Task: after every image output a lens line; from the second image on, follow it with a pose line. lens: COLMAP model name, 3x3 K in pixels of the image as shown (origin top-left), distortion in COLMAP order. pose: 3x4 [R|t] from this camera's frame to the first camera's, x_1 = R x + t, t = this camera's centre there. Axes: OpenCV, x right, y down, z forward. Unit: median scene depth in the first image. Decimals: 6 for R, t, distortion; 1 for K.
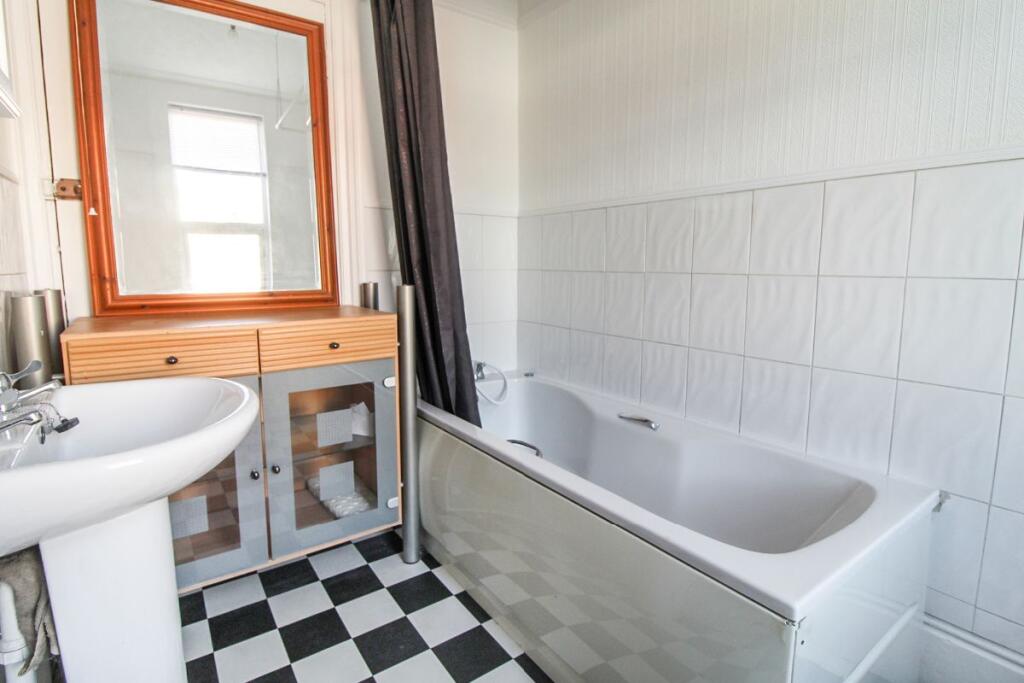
lens RADIAL K [[515.4, 0, 510.7], [0, 515.4, 327.8], [0, 0, 1]] dist [0.001019, -0.011725]
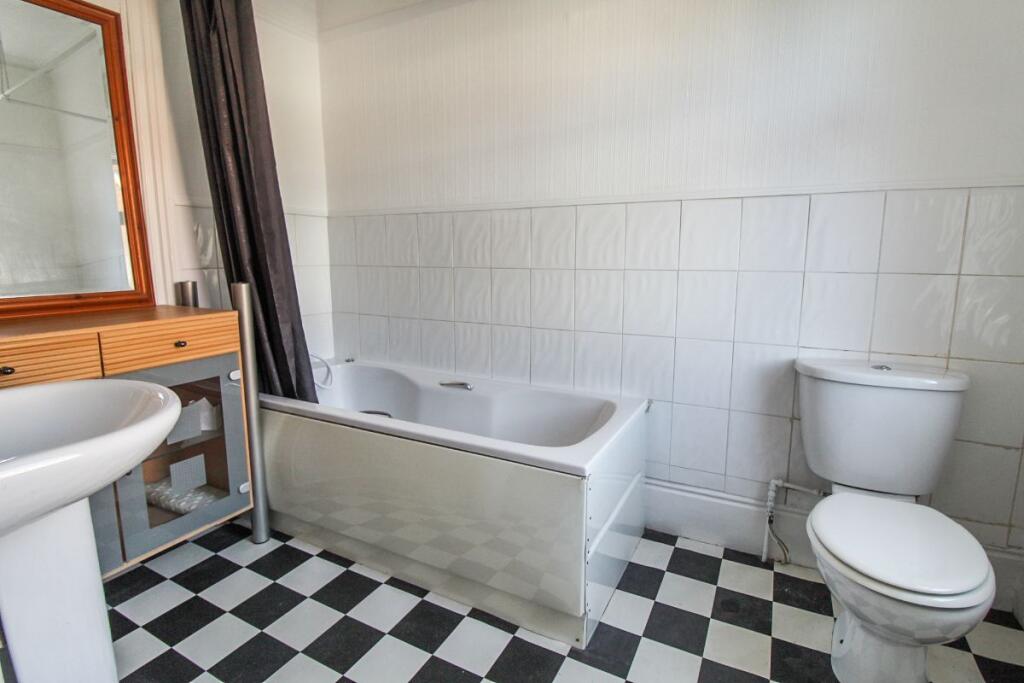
lens RADIAL K [[515.4, 0, 510.7], [0, 515.4, 327.8], [0, 0, 1]] dist [0.001019, -0.011725]
pose [[0.896082, -0.066575, 0.438867, -0.179078], [0.057306, 0.997766, 0.034351, 0.004183], [-0.440173, -0.005632, 0.897895, -0.194509]]
